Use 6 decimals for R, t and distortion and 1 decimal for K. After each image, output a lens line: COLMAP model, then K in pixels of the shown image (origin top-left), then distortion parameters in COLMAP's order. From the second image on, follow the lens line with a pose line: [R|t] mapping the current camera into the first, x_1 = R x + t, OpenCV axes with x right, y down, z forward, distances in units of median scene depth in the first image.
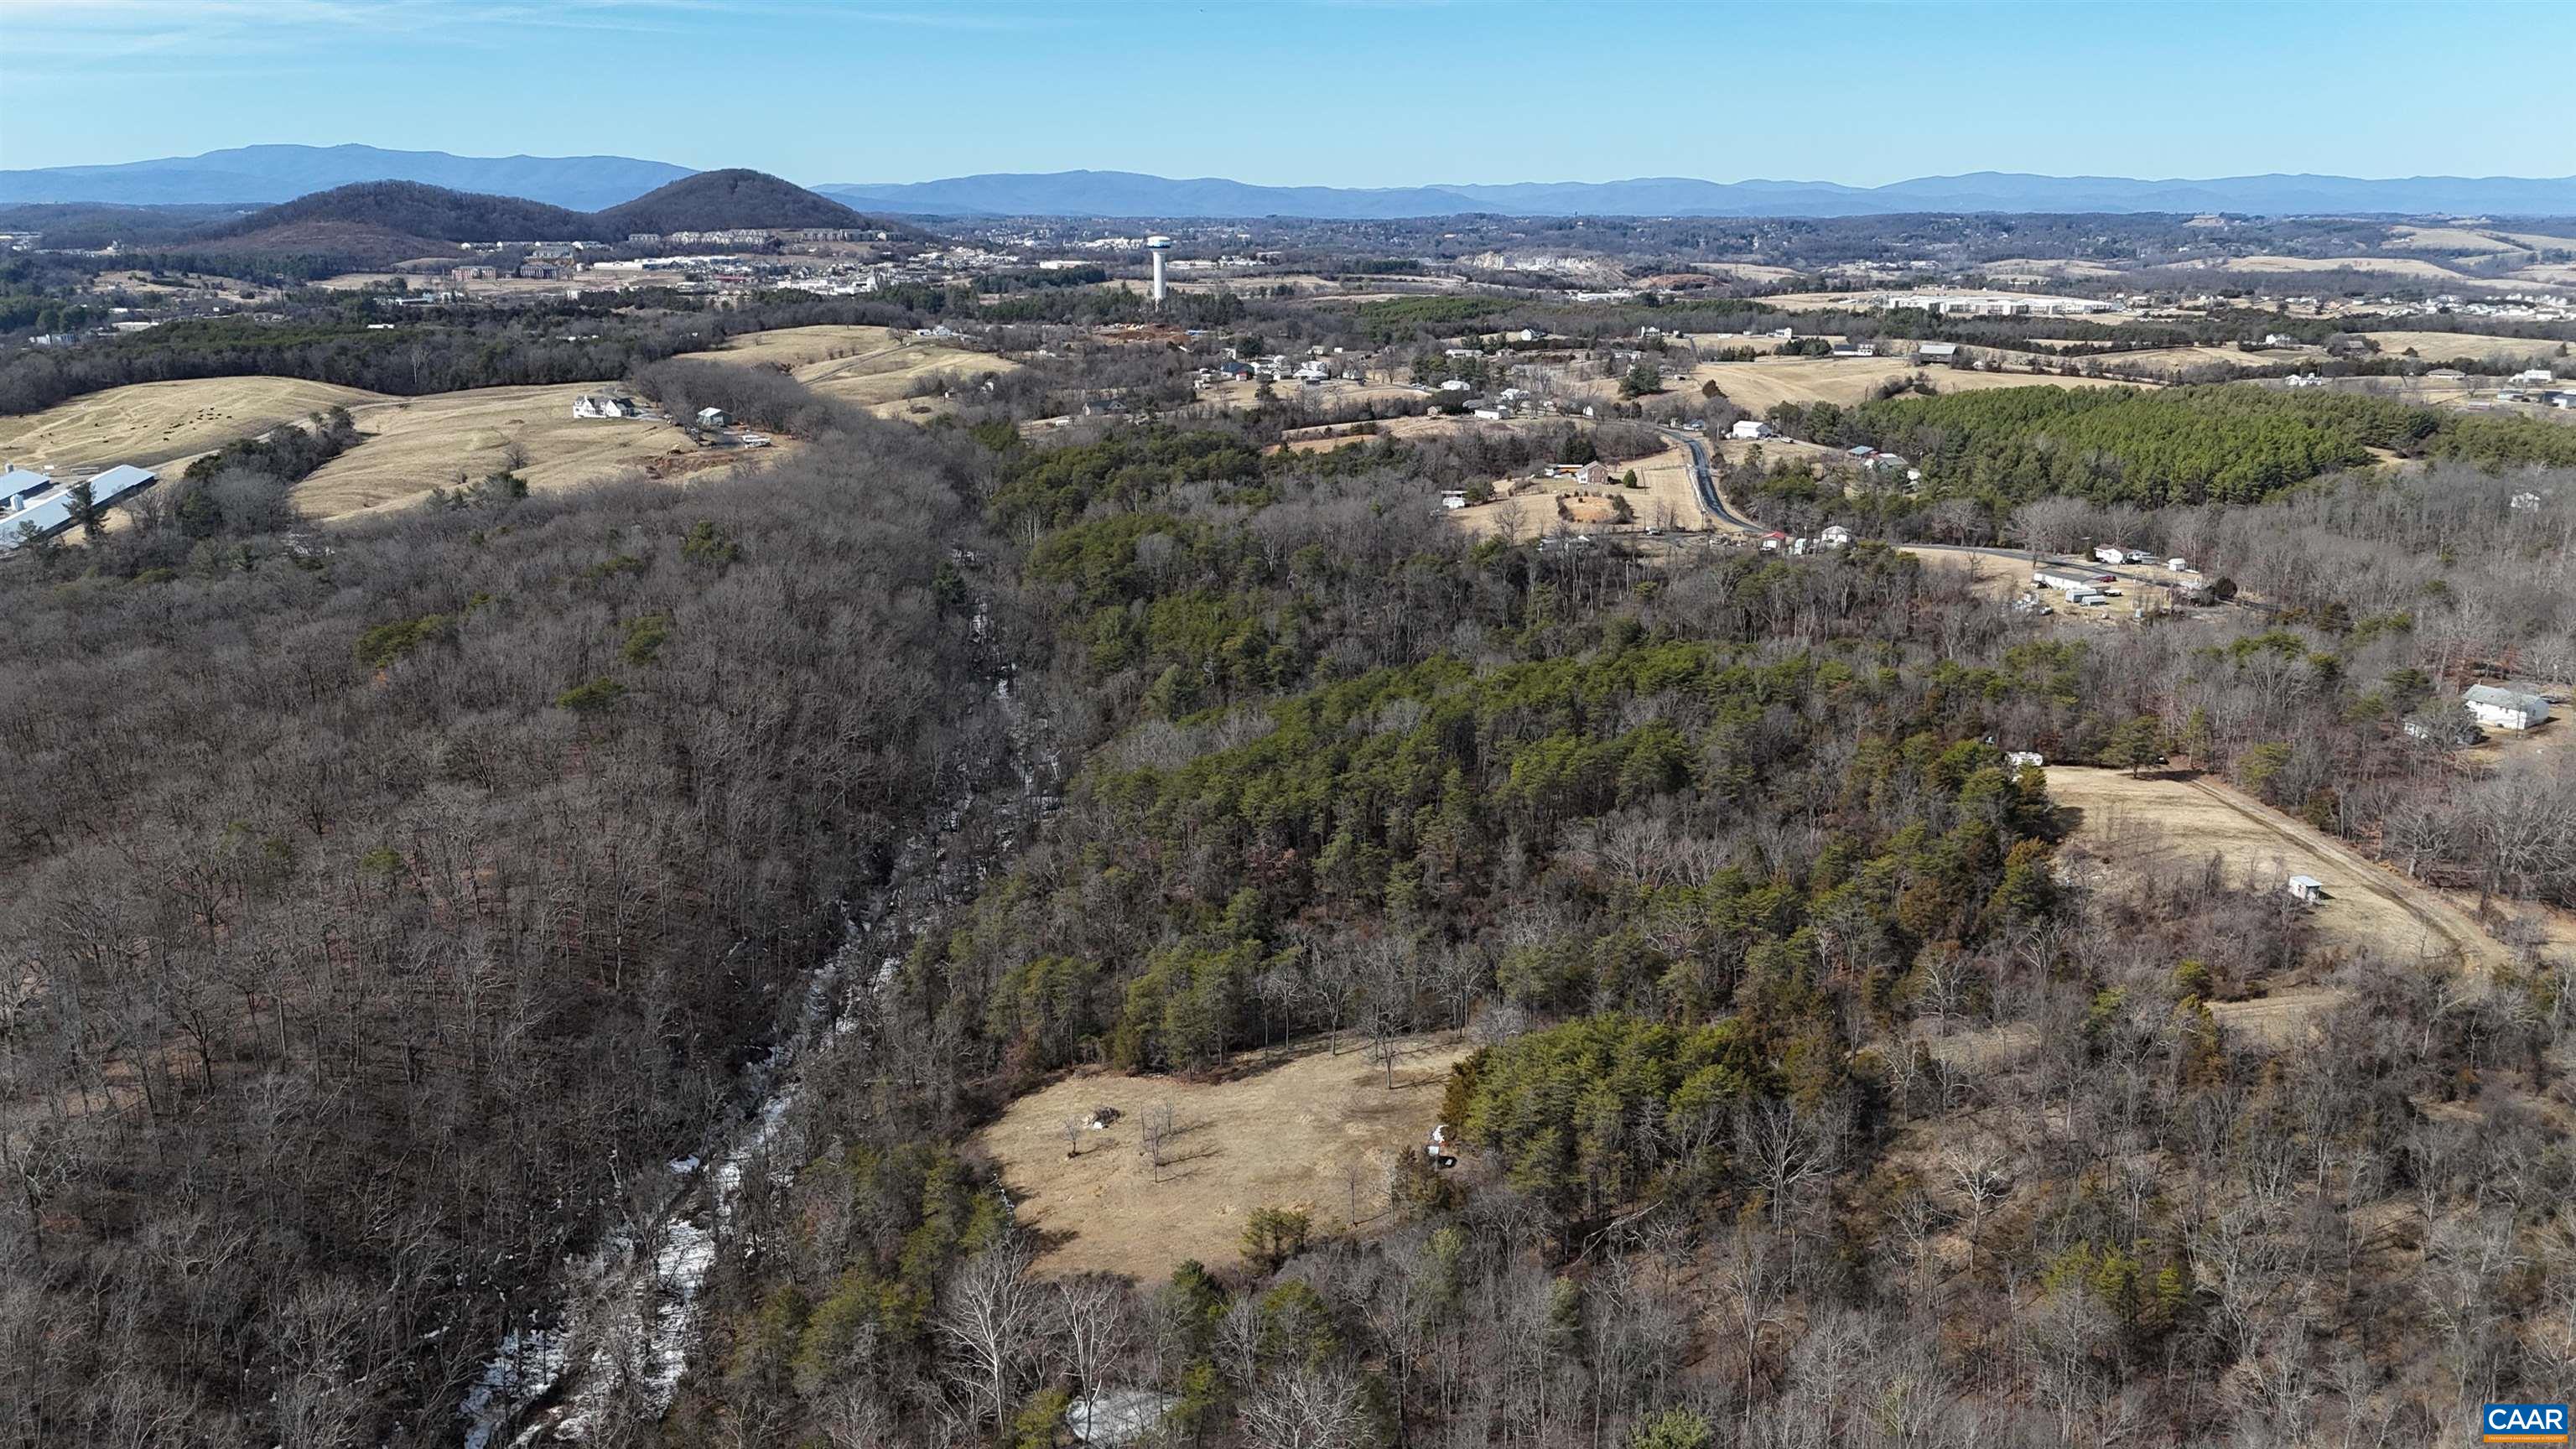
lens RADIAL K [[1924.7, 0, 1288.0], [0, 1924.7, 739.0], [0, 0, 1]] dist [0.077344, -0.076028]
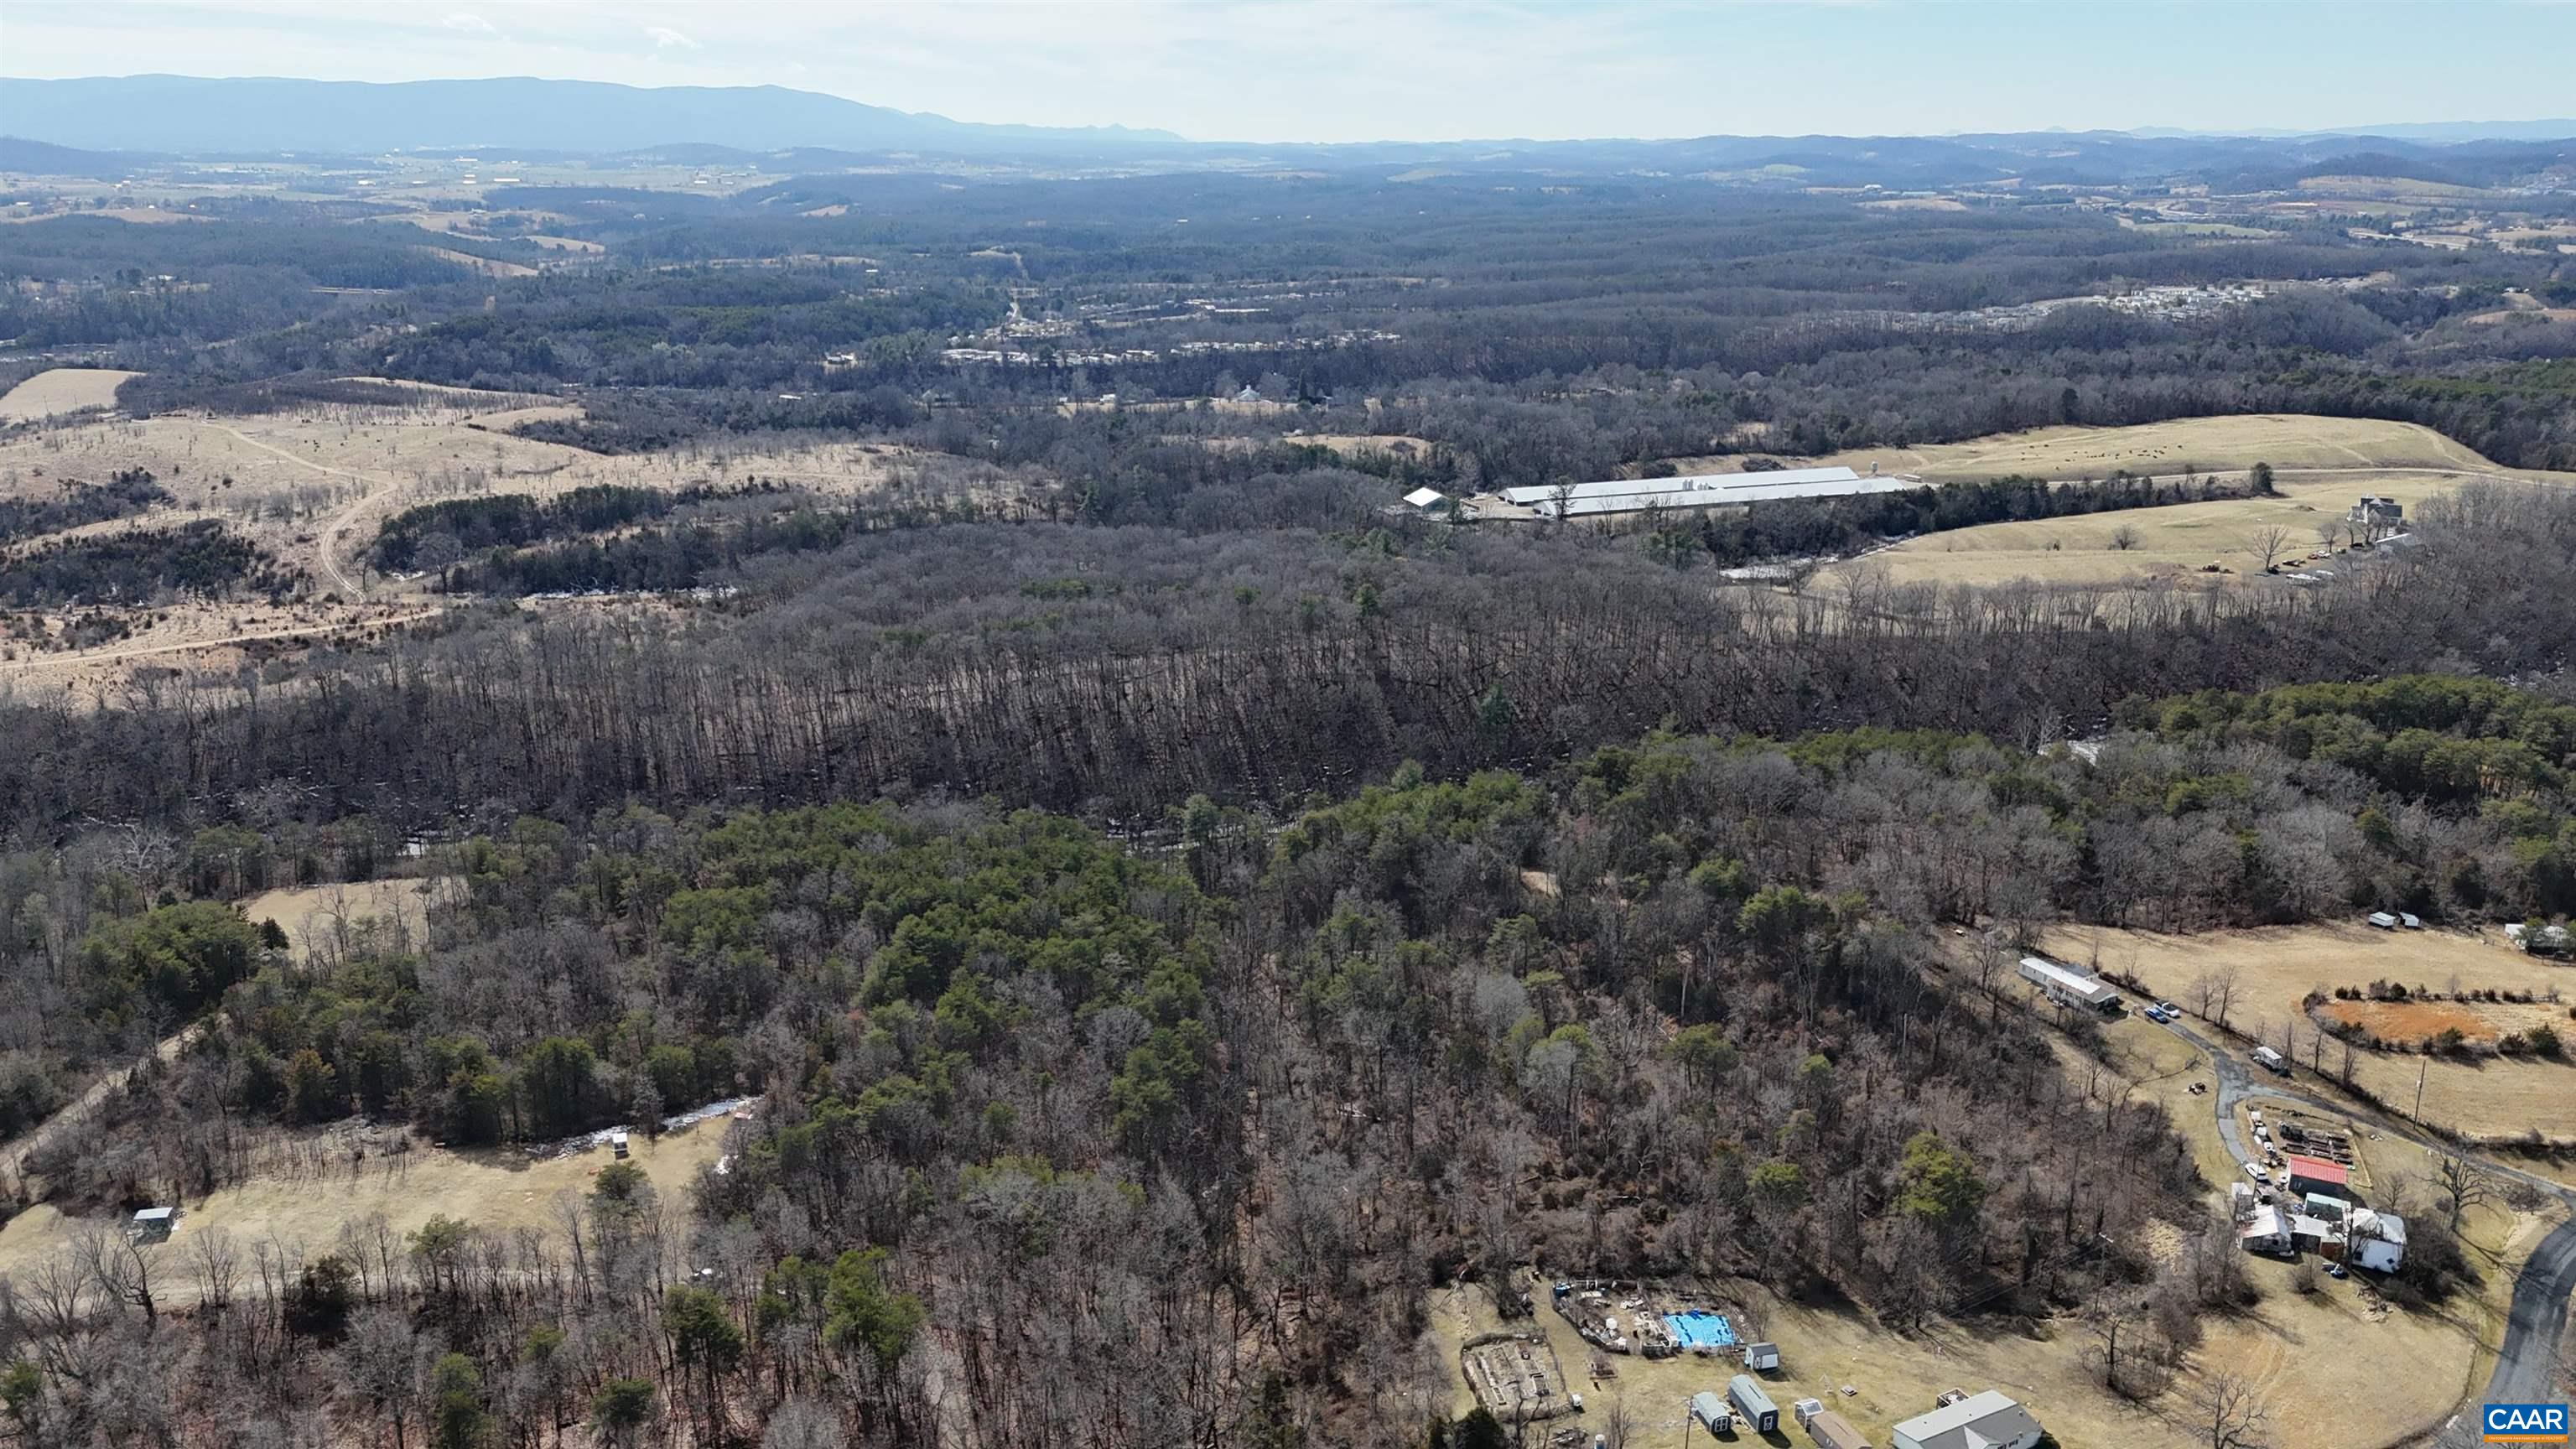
lens RADIAL K [[1924.7, 0, 1305.0], [0, 1924.7, 707.7], [0, 0, 1]] dist [0.077344, -0.076028]
pose [[0.023838, 0.283292, -0.958737, 0.854379], [-0.263746, 0.926816, 0.267302, -0.344831], [0.964298, 0.246491, 0.096811, 0.852092]]
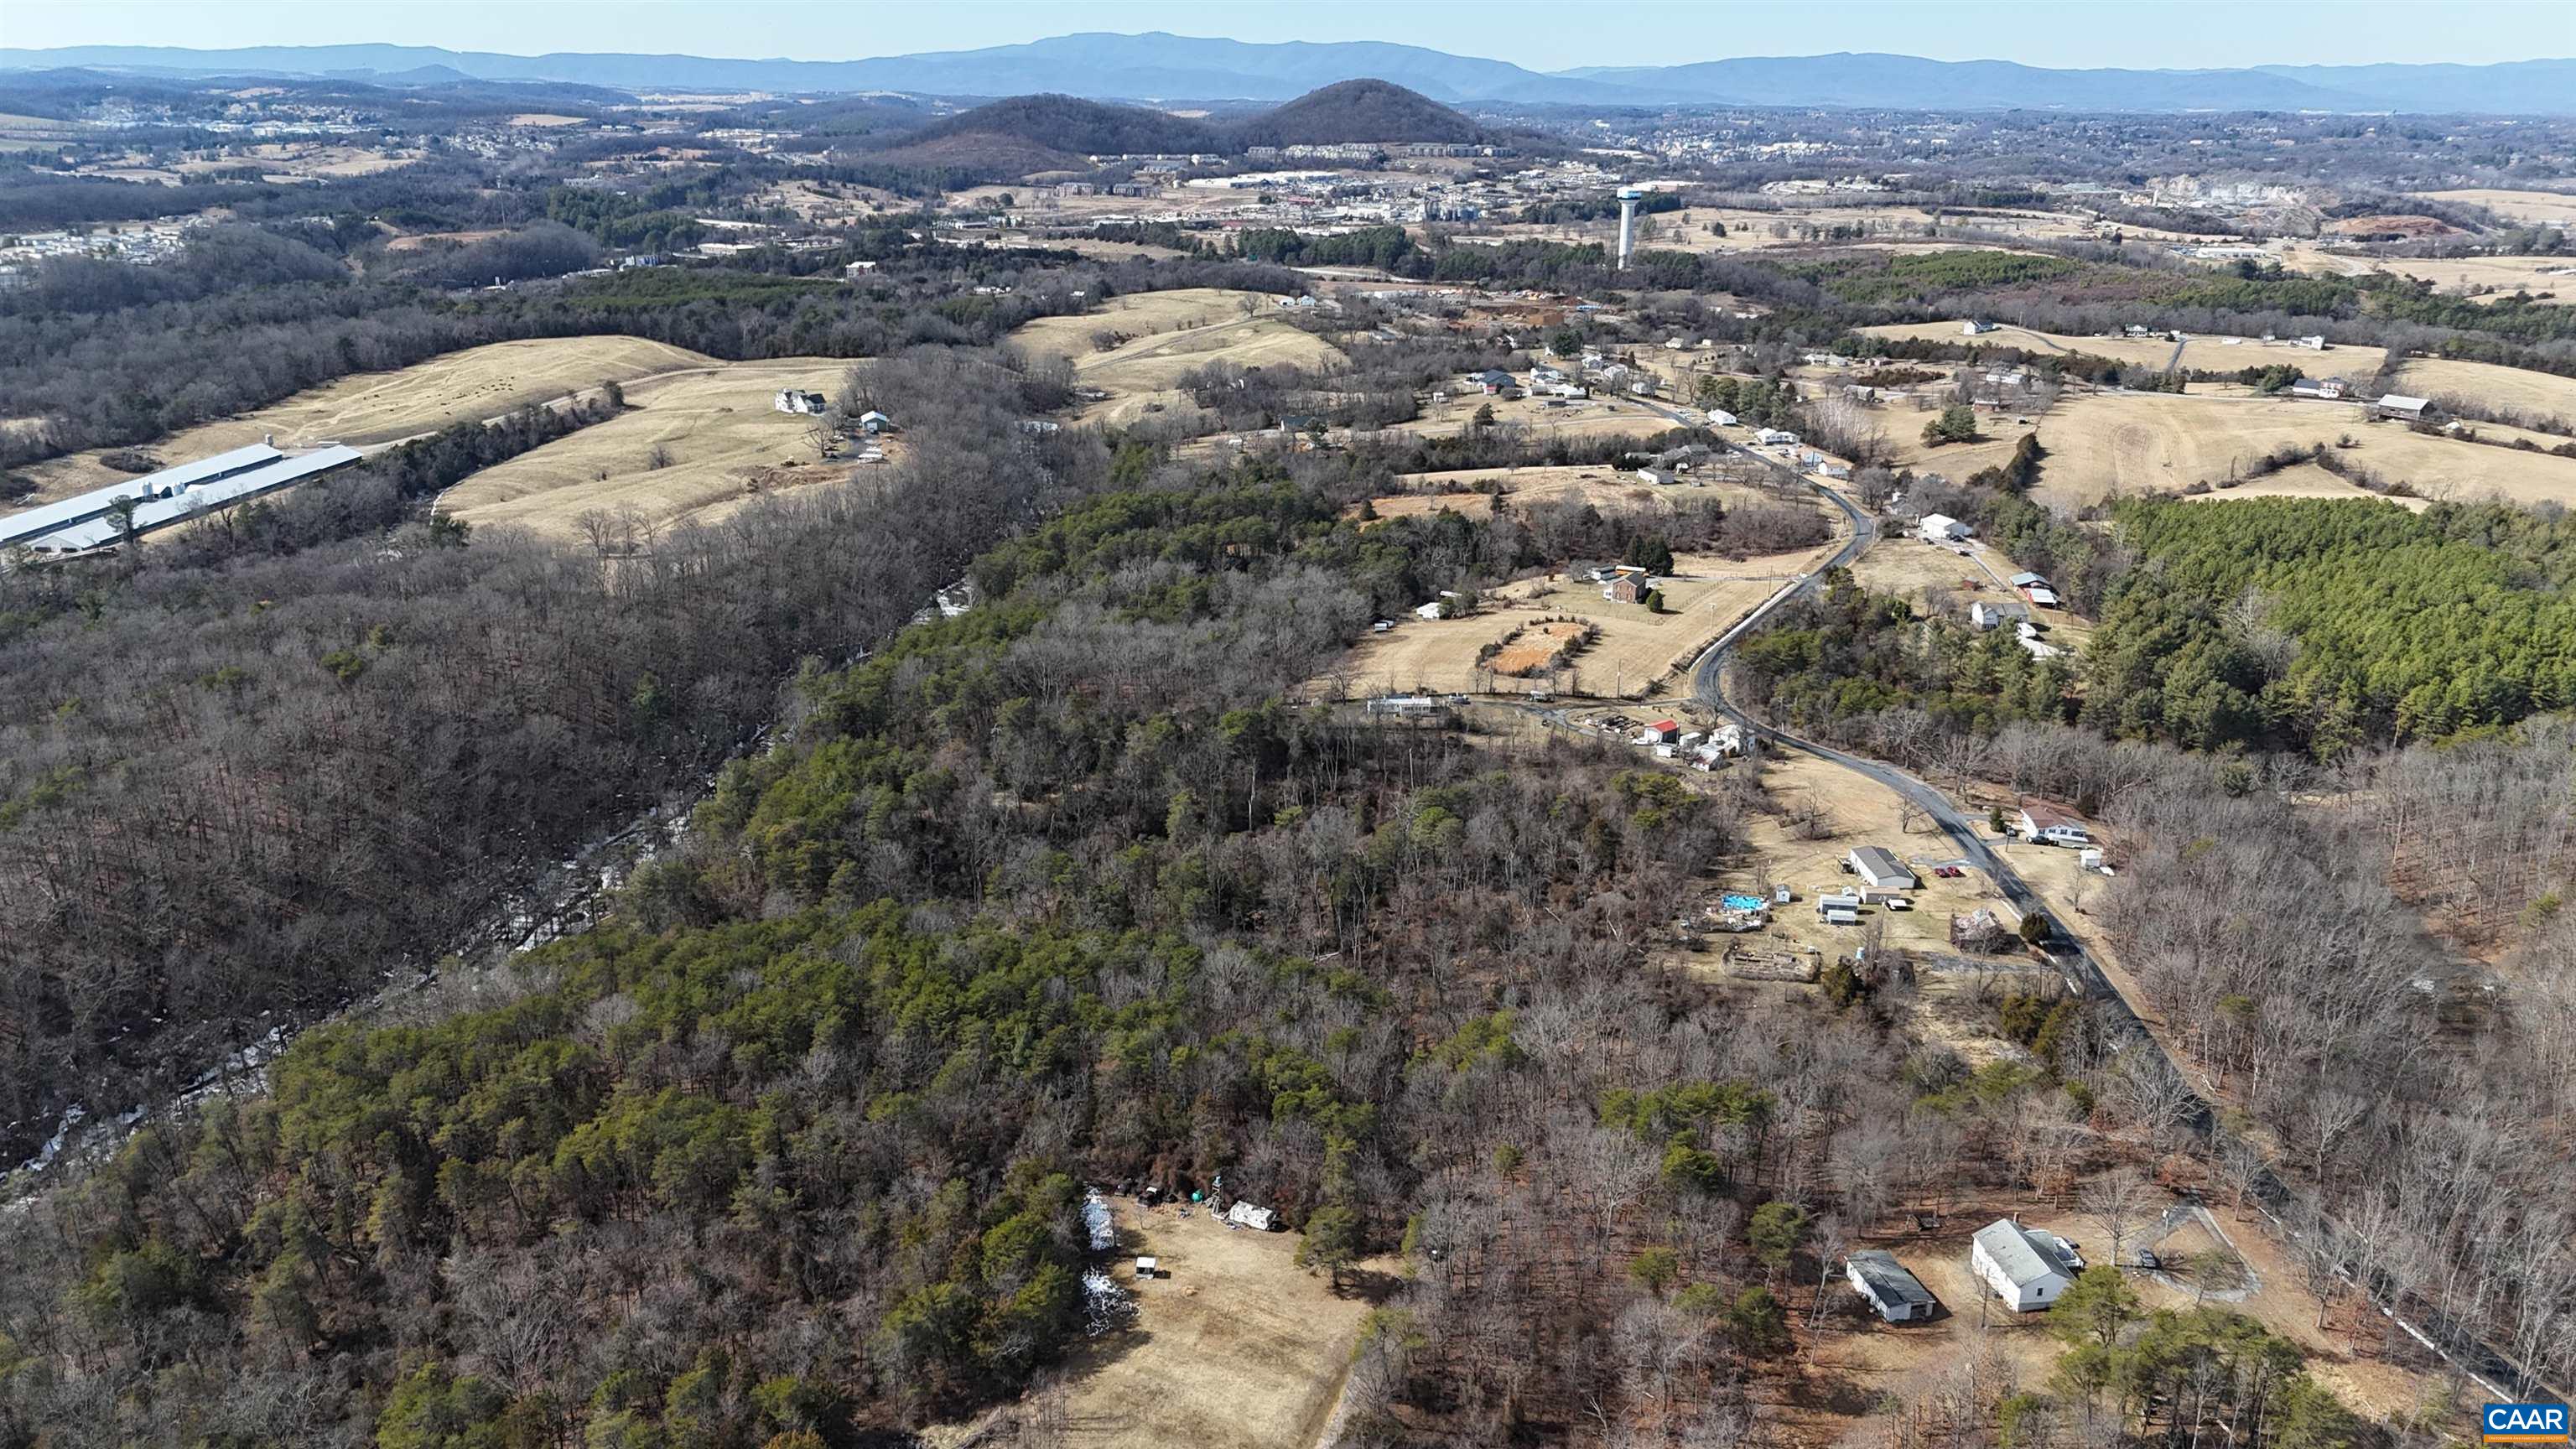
lens RADIAL K [[1924.7, 0, 1303.1], [0, 1924.7, 724.1], [0, 0, 1]] dist [0.077344, -0.076028]
pose [[0.926701, 0.127751, -0.353418, 0.496724], [-0.108705, 0.991367, 0.073315, -0.185035], [0.359733, -0.029523, 0.932588, 0.227441]]
